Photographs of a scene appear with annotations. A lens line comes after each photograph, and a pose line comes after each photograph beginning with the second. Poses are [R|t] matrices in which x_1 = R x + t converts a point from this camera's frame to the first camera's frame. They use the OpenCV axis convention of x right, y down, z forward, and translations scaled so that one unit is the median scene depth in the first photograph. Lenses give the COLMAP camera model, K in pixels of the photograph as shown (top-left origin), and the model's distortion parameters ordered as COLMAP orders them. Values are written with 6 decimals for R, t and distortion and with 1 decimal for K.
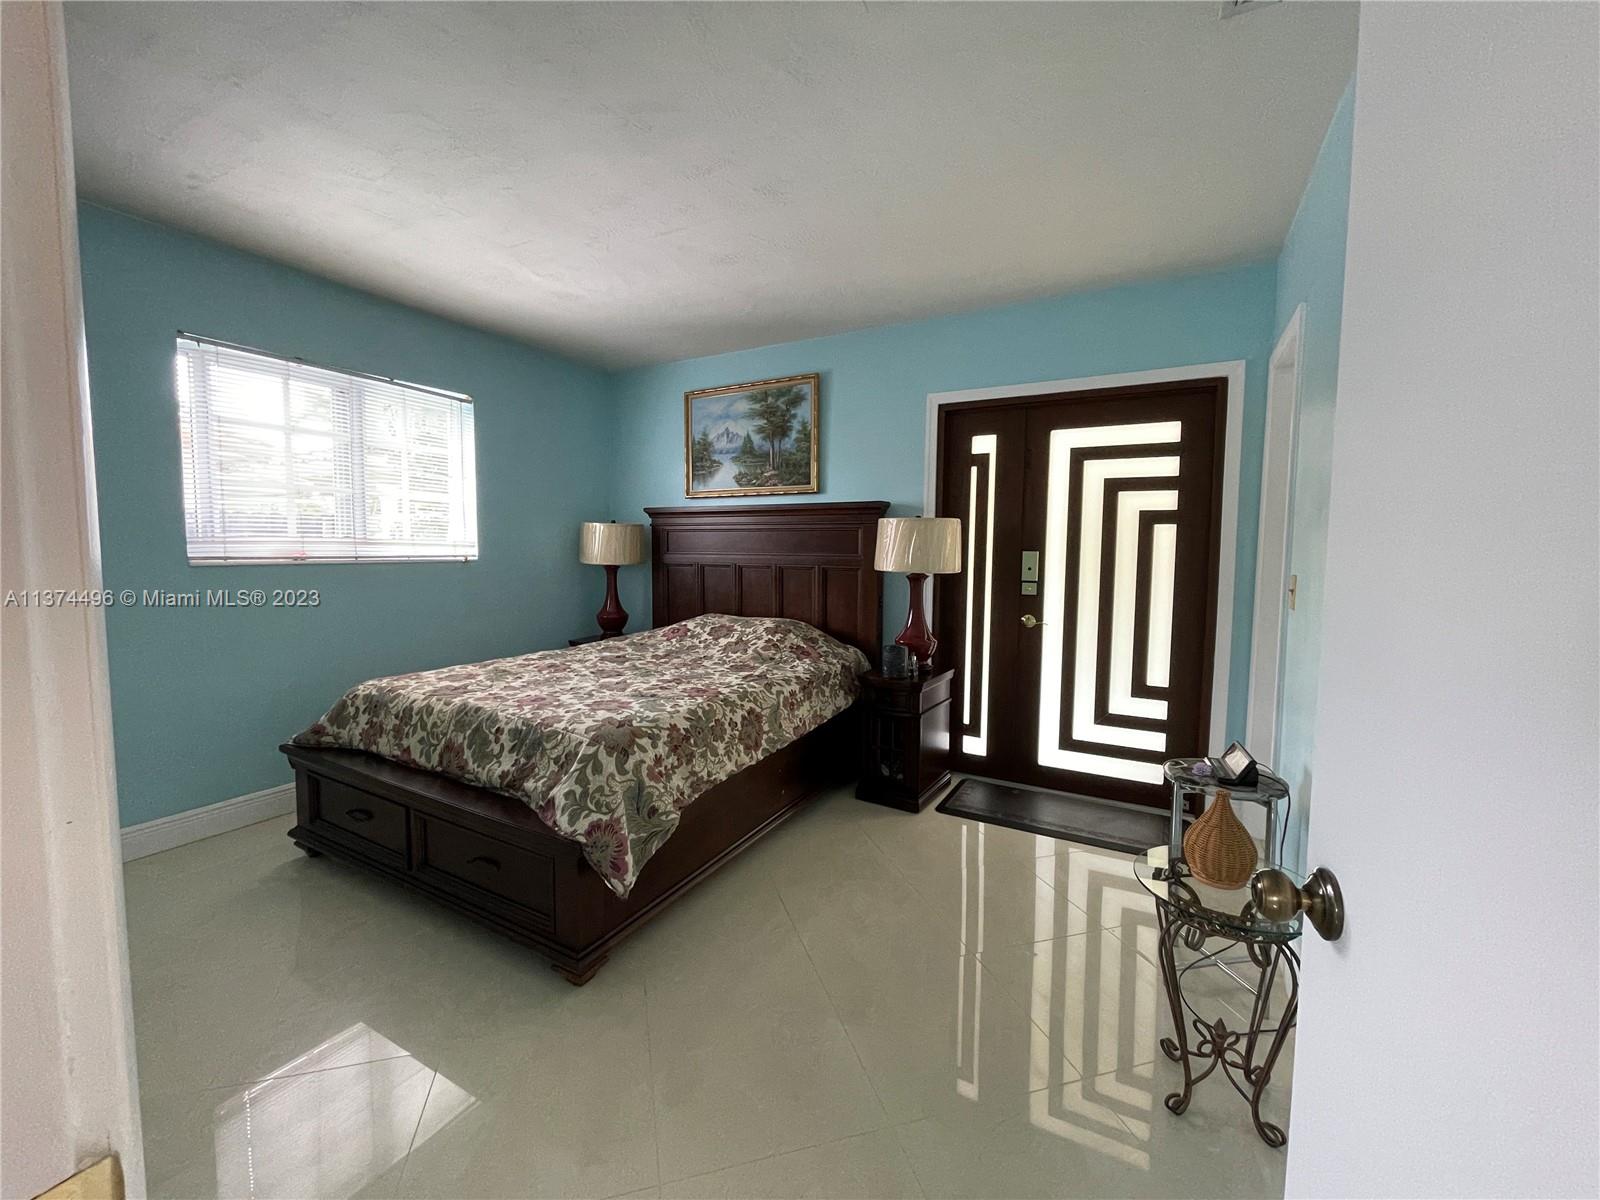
lens RADIAL K [[651.1, 0, 787.1], [0, 651.1, 597.6], [0, 0, 1]] dist [0.000112, 0.001240]
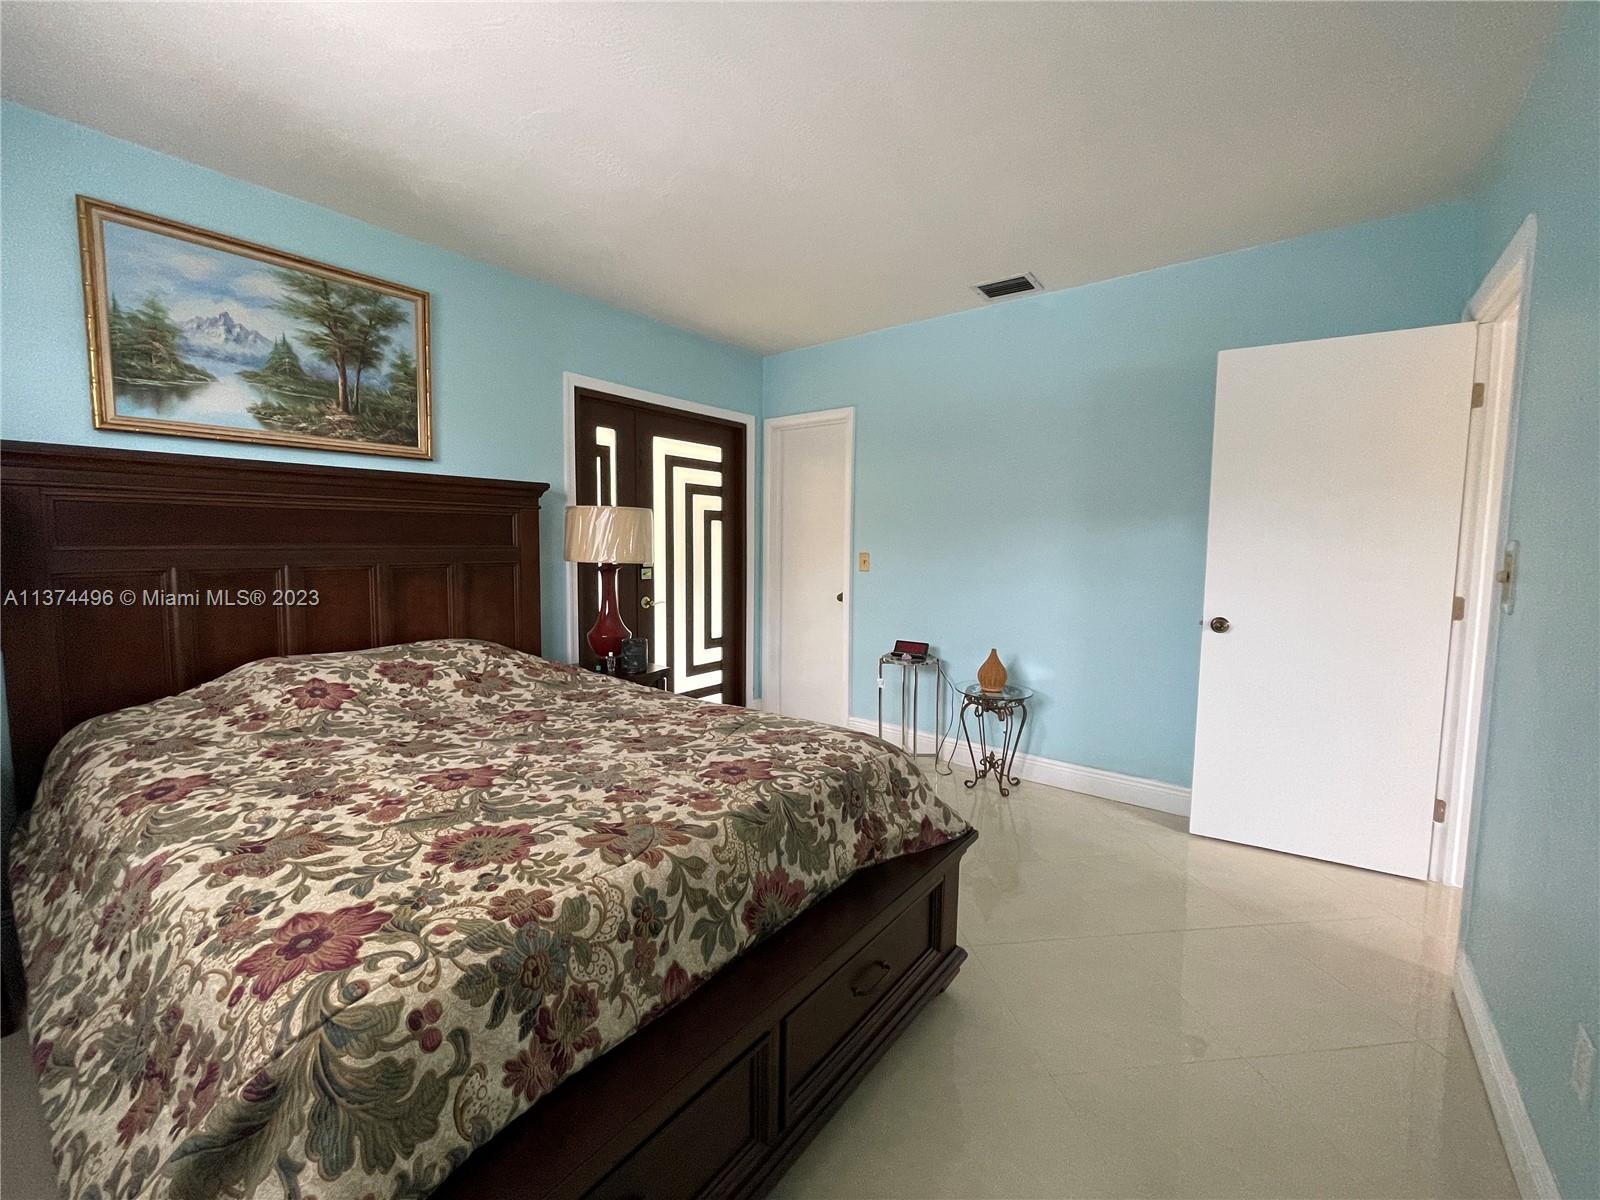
lens RADIAL K [[651.1, 0, 793.9], [0, 651.1, 593.4], [0, 0, 1]] dist [0.000112, 0.001240]
pose [[0.146618, -0.086643, 0.985391, -0.673571], [0.070212, 0.994556, 0.077002, -0.046518], [-0.986698, 0.057896, 0.151903, 0.552213]]
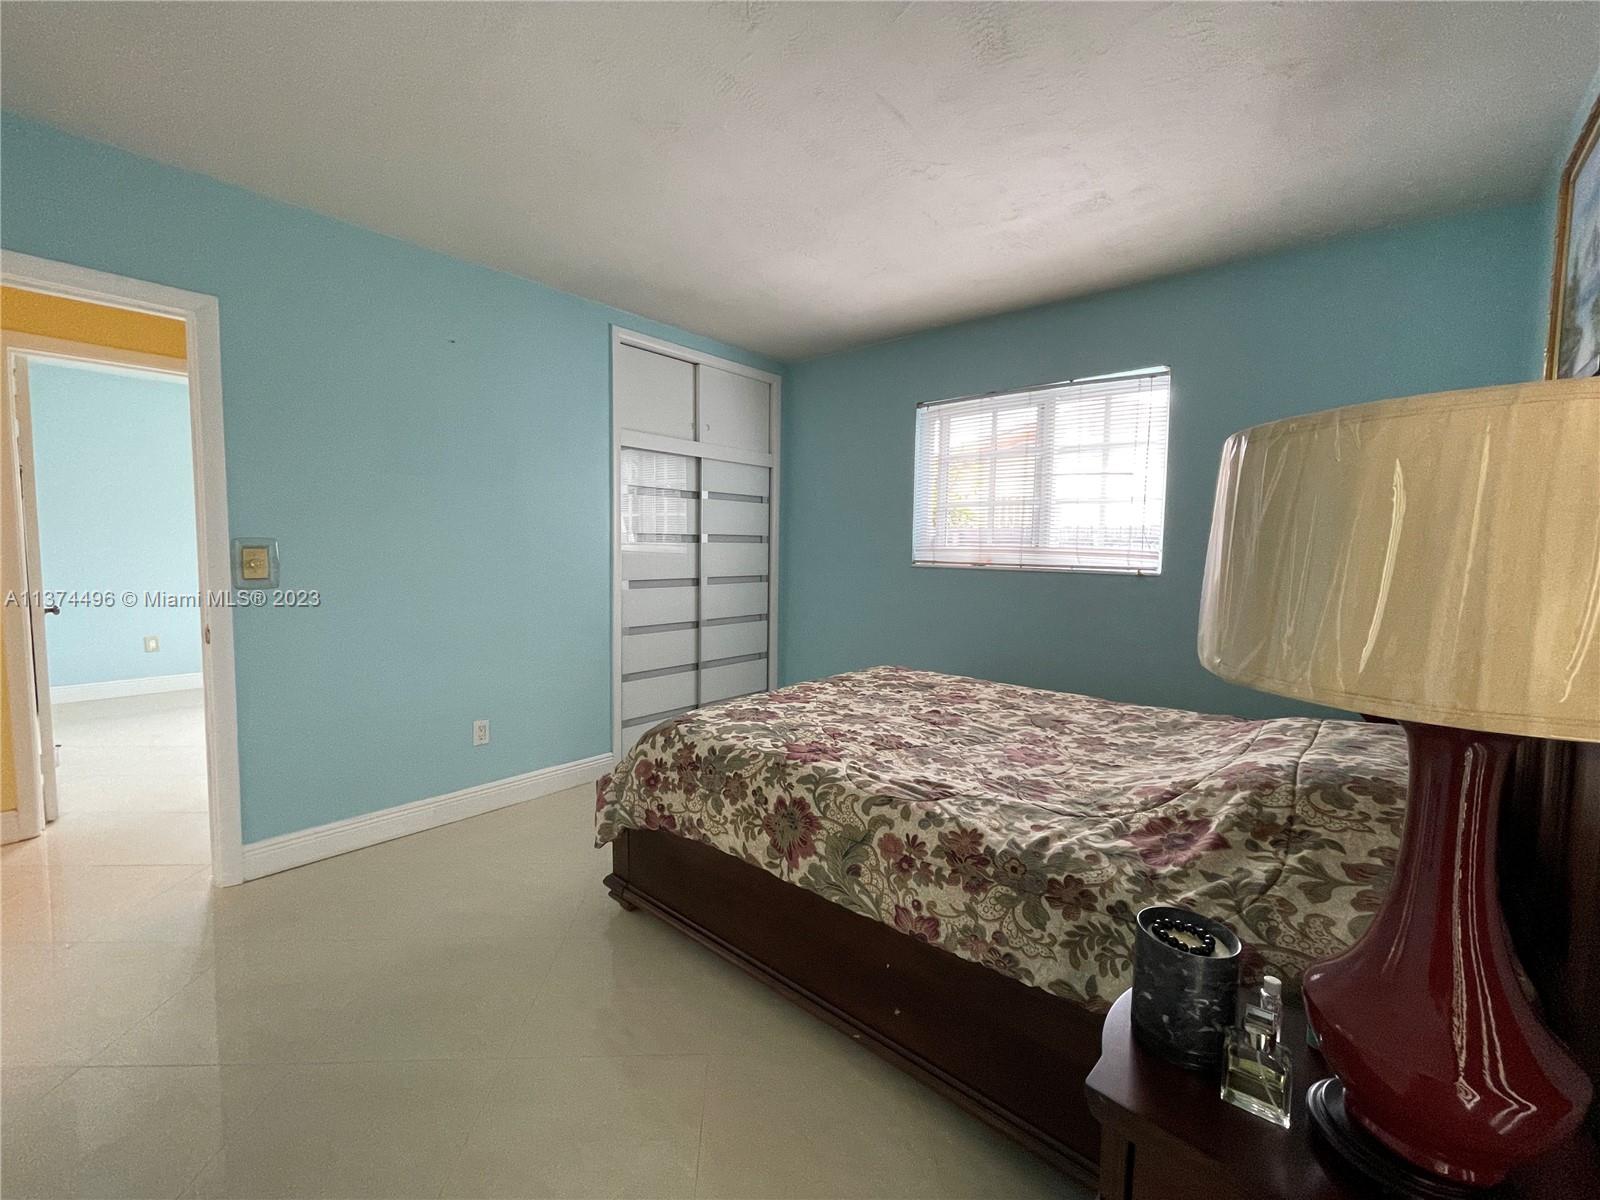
lens RADIAL K [[651.1, 0, 793.6], [0, 651.1, 592.4], [0, 0, 1]] dist [0.000112, 0.001240]
pose [[-0.213387, 0.057914, -0.975250, 0.544846], [-0.095412, 0.992234, 0.079799, -0.082290], [0.972298, 0.110079, -0.206204, 1.059808]]
